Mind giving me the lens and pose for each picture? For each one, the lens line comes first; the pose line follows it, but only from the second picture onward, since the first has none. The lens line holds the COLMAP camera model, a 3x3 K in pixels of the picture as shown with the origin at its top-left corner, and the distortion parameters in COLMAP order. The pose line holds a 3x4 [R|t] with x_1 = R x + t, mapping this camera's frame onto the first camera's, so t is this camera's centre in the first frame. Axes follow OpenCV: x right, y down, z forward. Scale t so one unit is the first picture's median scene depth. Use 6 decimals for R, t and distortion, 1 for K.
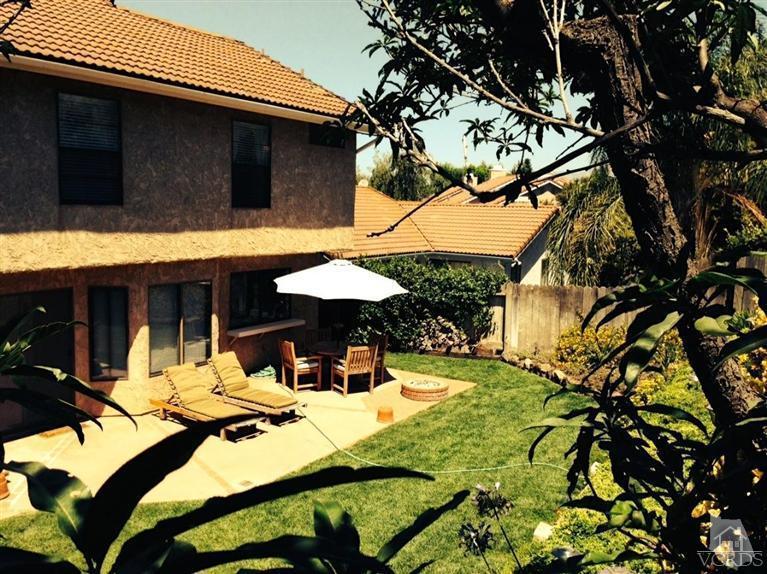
lens RADIAL K [[688.9, 0, 397.4], [0, 688.9, 283.3], [0, 0, 1]] dist [0.063056, 0.001322]
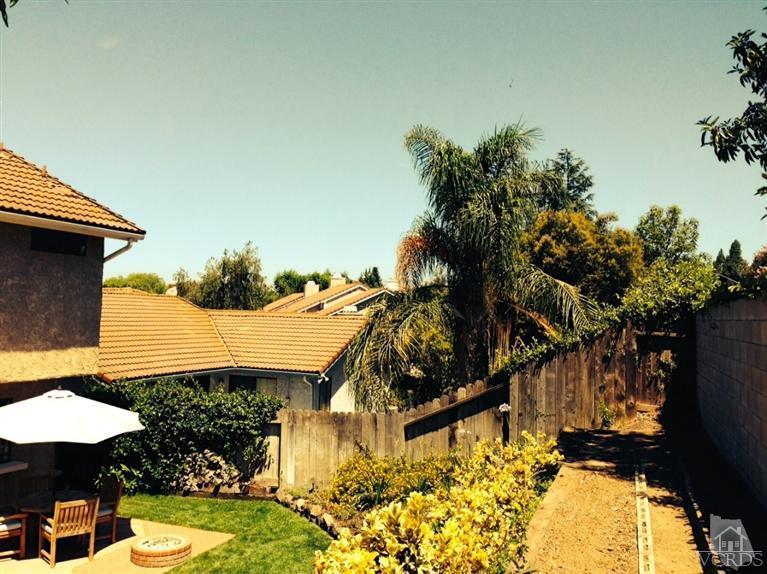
lens RADIAL K [[686.9, 0, 383.5], [0, 686.9, 287.0], [0, 0, 1]] dist [0.111499, -0.178225]
pose [[0.982307, 0.010264, 0.186997, 0.119952], [0.017370, 0.989200, -0.145540, -0.024144], [-0.186471, 0.146213, 0.971520, 0.092863]]
